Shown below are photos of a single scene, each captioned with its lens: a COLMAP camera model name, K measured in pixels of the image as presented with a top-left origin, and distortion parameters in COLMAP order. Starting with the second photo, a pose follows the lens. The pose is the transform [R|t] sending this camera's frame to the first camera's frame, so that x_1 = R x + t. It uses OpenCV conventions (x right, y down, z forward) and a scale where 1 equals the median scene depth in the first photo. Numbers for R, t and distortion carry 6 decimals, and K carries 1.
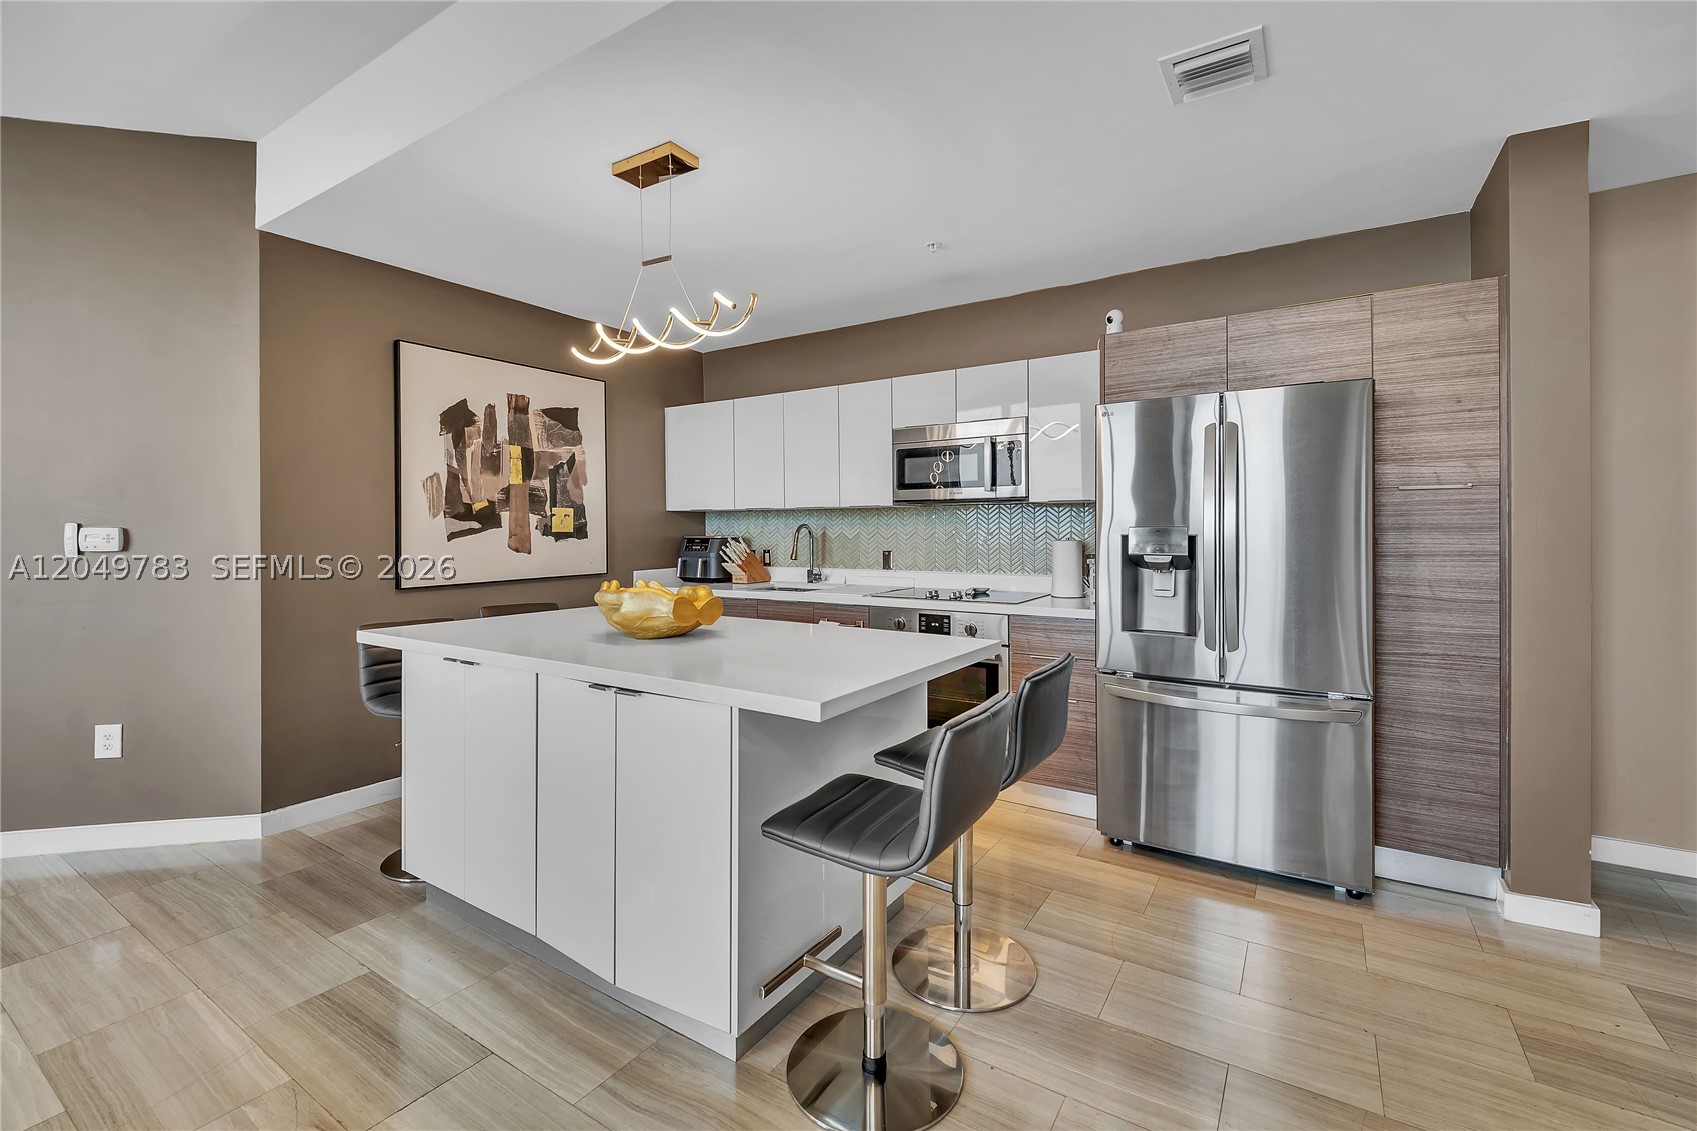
lens RADIAL K [[720.2, 0, 844.0], [0, 720.2, 532.9], [0, 0, 1]] dist [0.010767, -0.007819]
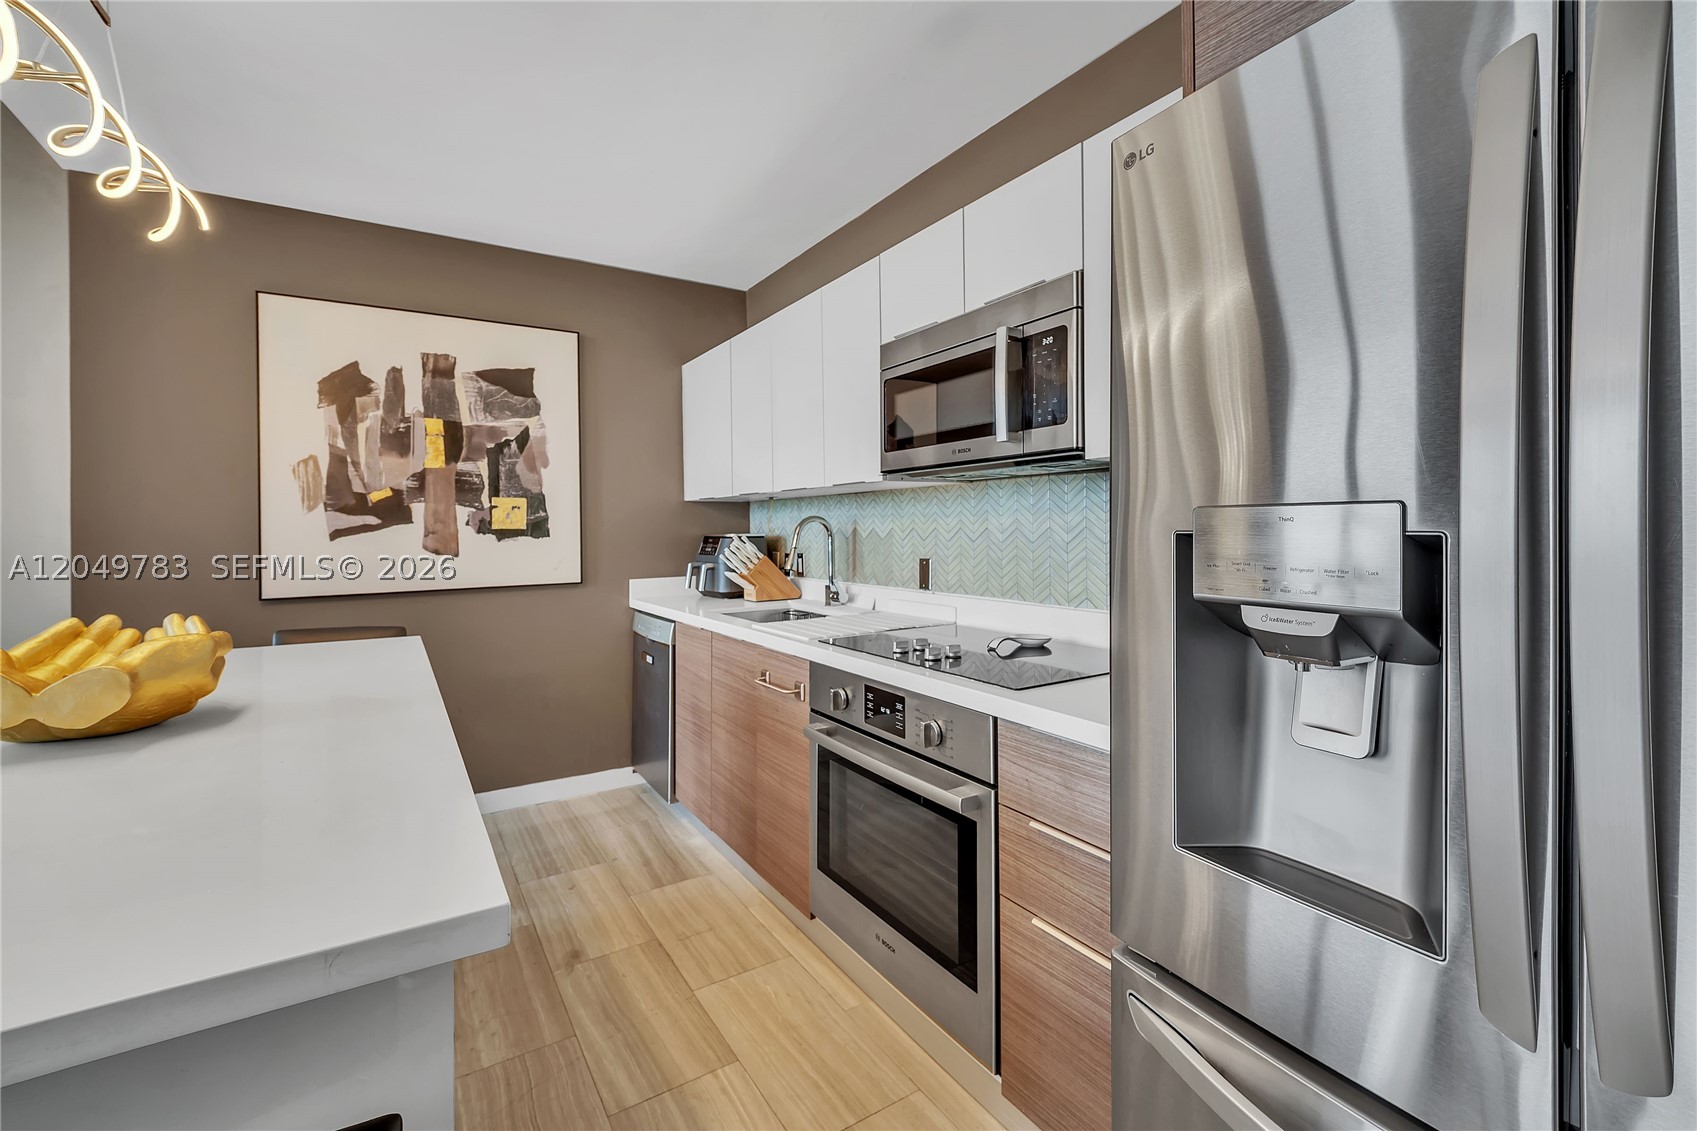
lens RADIAL K [[720.2, 0, 840.1], [0, 720.2, 521.5], [0, 0, 1]] dist [0.010767, -0.007819]
pose [[0.910952, -0.006834, -0.412456, 0.273320], [0.001595, 0.999914, -0.013046, 0.001744], [0.412509, 0.011227, 0.910884, 0.472452]]
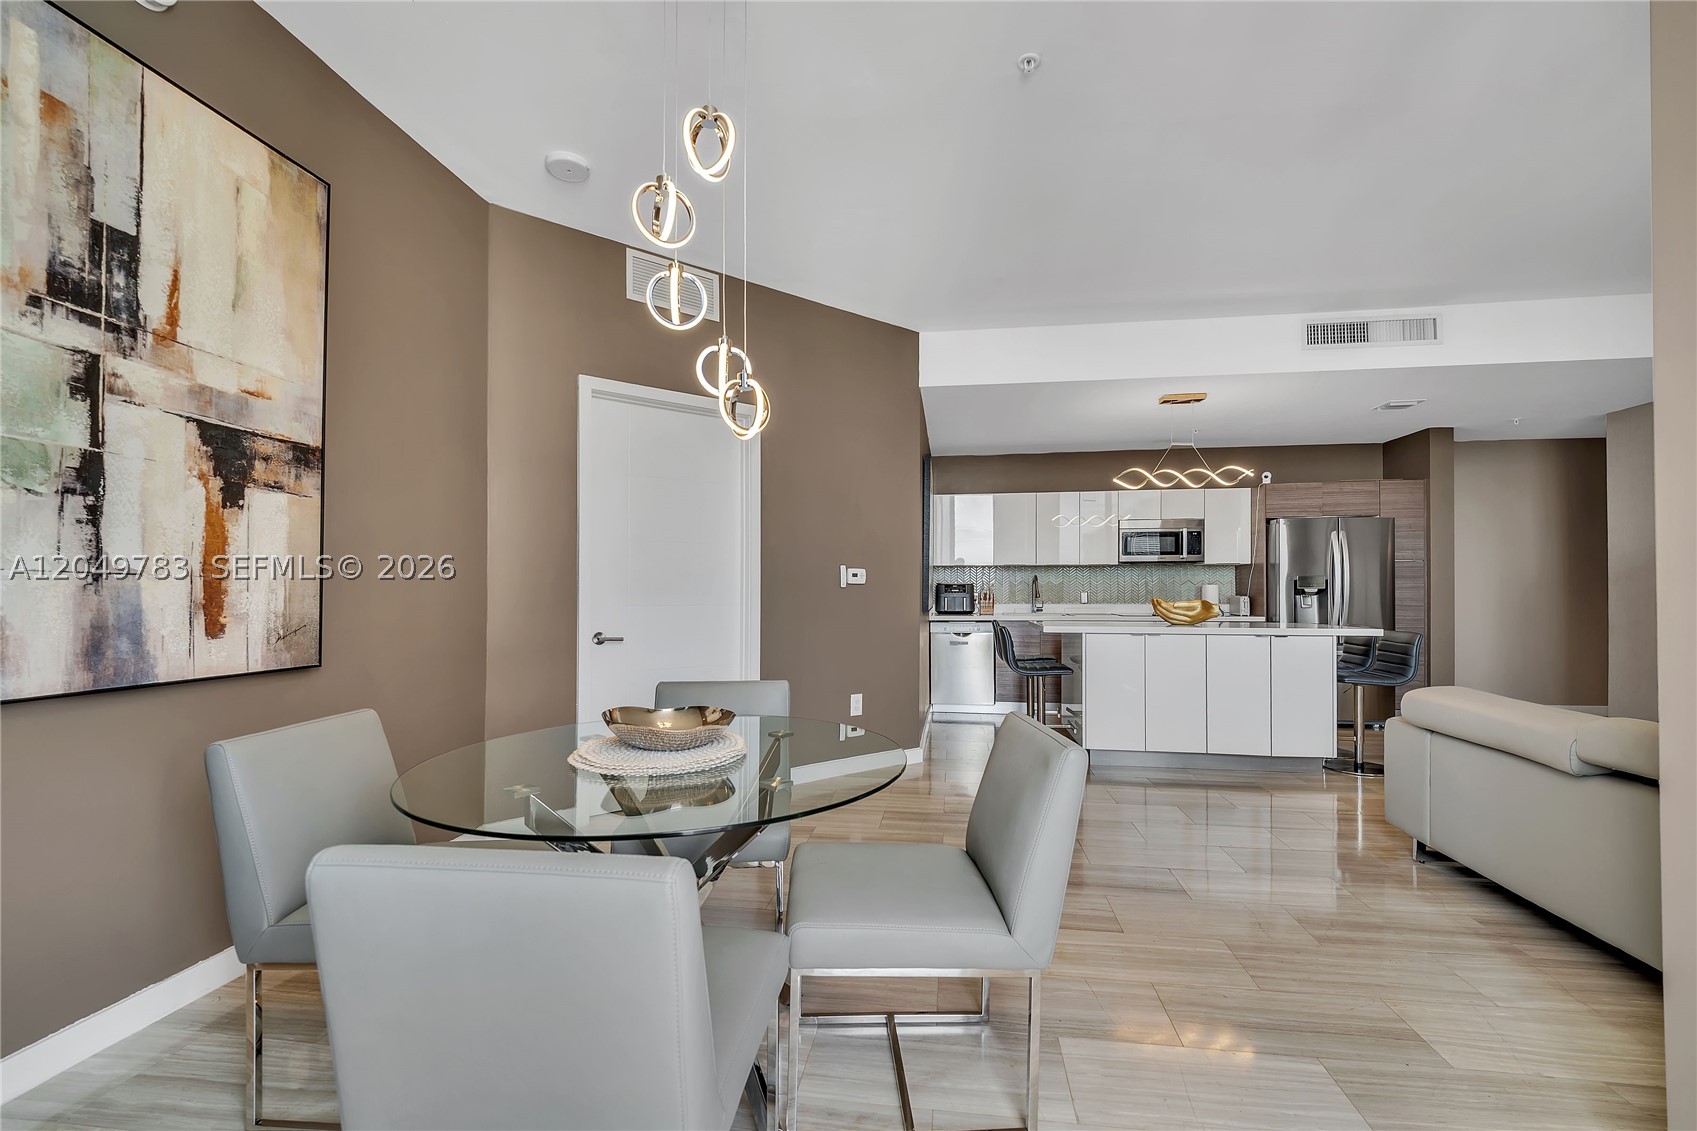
lens RADIAL K [[720.2, 0, 847.3], [0, 720.2, 579.0], [0, 0, 1]] dist [0.010767, -0.007819]
pose [[0.909206, 0.011375, 0.416191, -1.252814], [-0.002149, 0.999742, -0.022629, 0.038147], [-0.416341, 0.019680, 0.908996, -0.302029]]
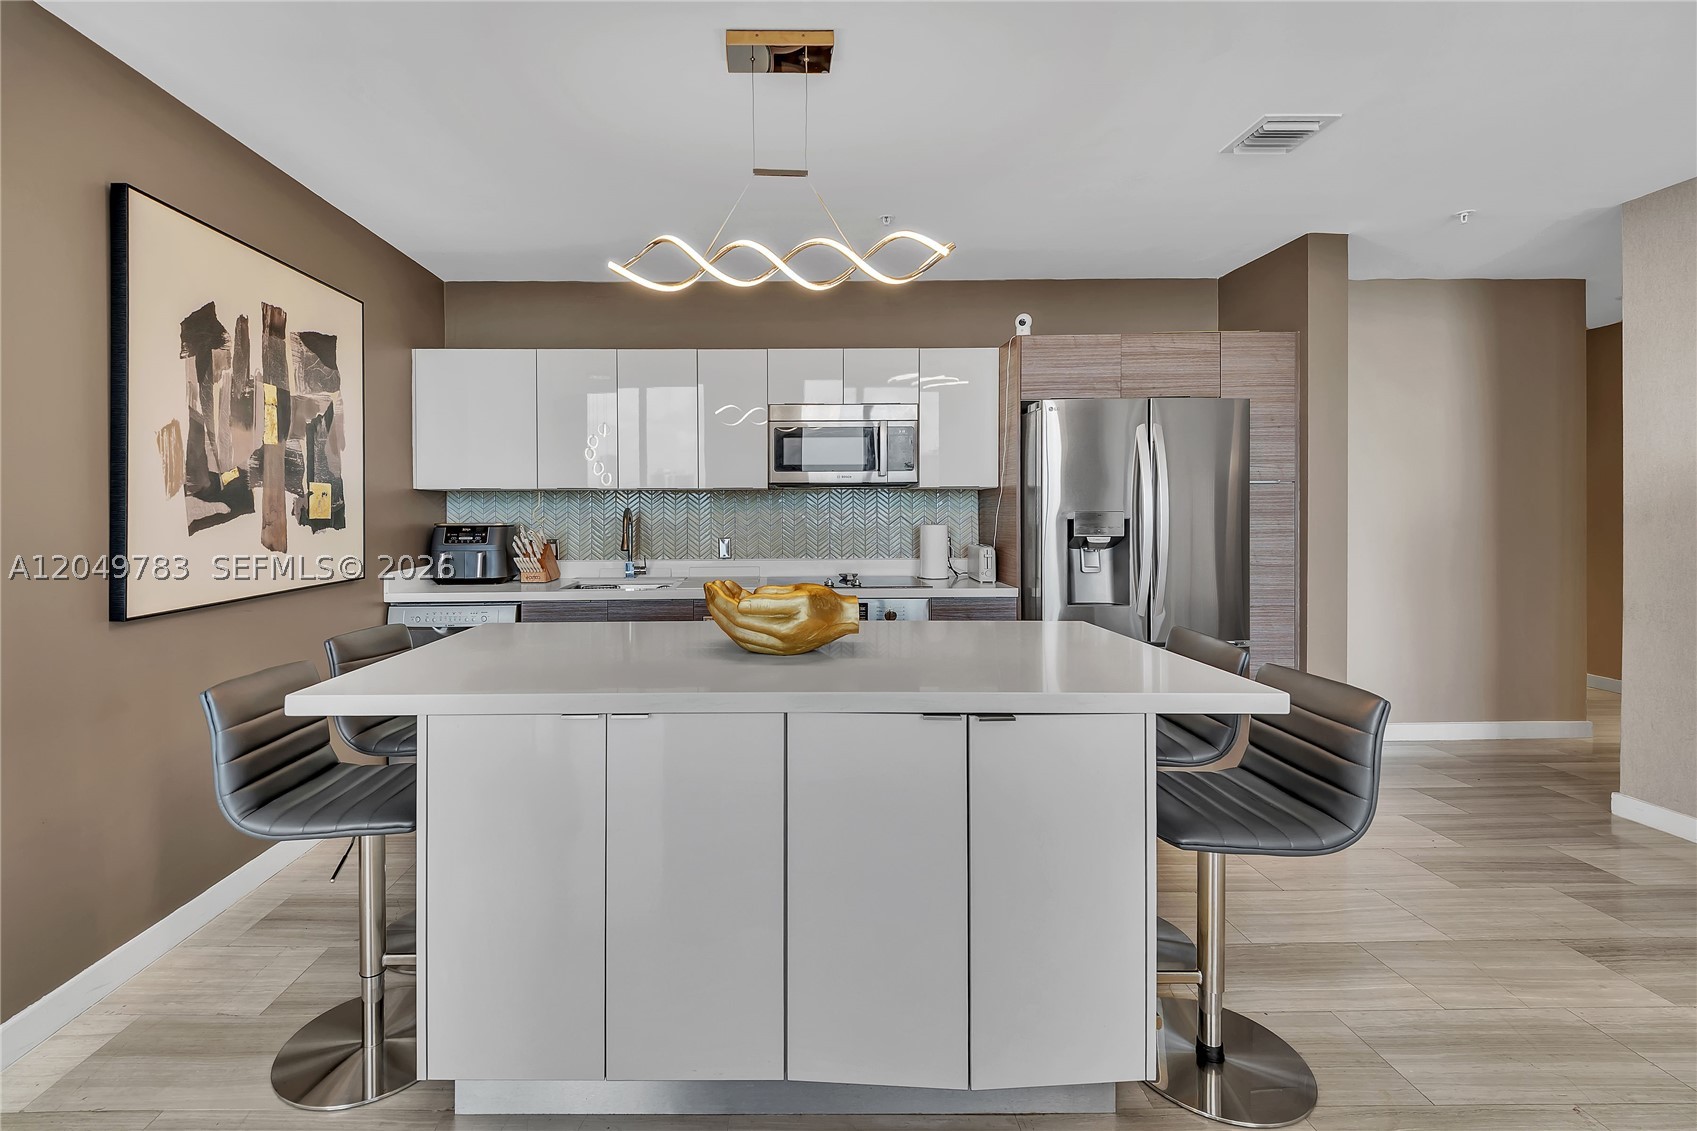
lens RADIAL K [[751.5, 0, 763.0], [0, 751.5, 517.2], [0, 0, 1]] dist [-0.000572, -0.001330]
pose [[0.842070, -0.003274, 0.539358, -0.451721], [0.003605, 0.999993, 0.000442, -0.001594], [-0.539356, 0.001573, 0.842076, 0.201673]]
